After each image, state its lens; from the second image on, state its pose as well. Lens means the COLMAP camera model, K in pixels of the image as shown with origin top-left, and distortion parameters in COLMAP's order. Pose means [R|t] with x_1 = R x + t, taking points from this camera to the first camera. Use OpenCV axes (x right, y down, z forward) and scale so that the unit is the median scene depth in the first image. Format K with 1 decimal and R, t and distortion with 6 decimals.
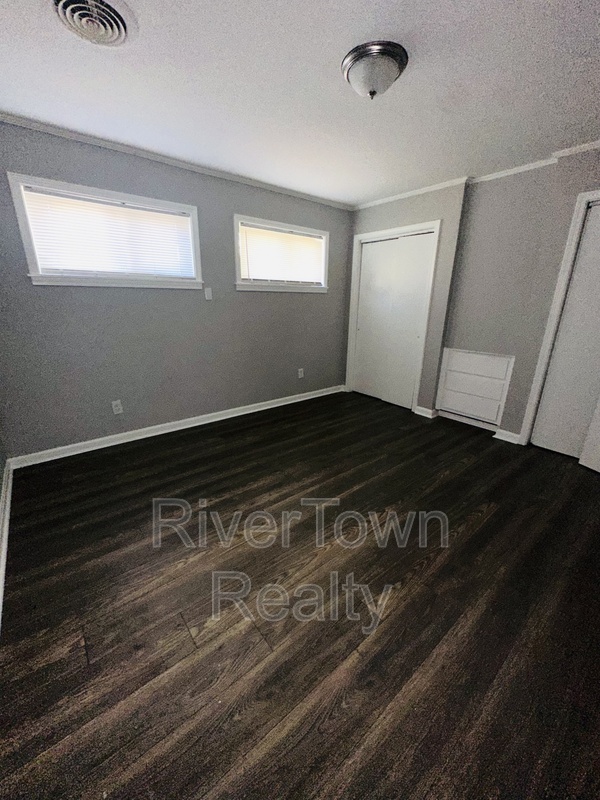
lens RADIAL K [[320.7, 0, 305.0], [0, 320.7, 399.4], [0, 0, 1]] dist [0.008261, 0.000530]
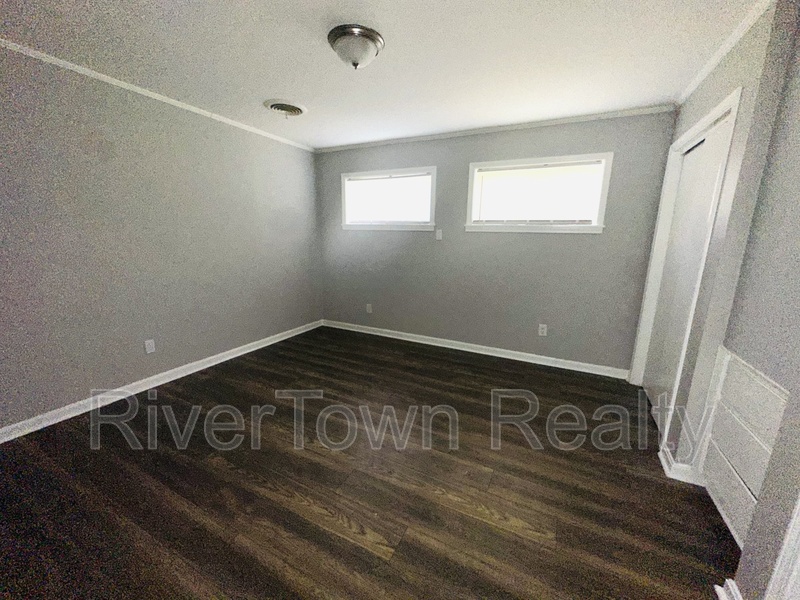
lens RADIAL K [[320.7, 0, 403.4], [0, 320.7, 303.0], [0, 0, 1]] dist [0.008261, 0.000530]
pose [[0.403073, 0.184891, -0.896297, 0.746819], [-0.293495, 0.953765, 0.064758, -0.130659], [0.866829, 0.236957, 0.438701, 0.439662]]
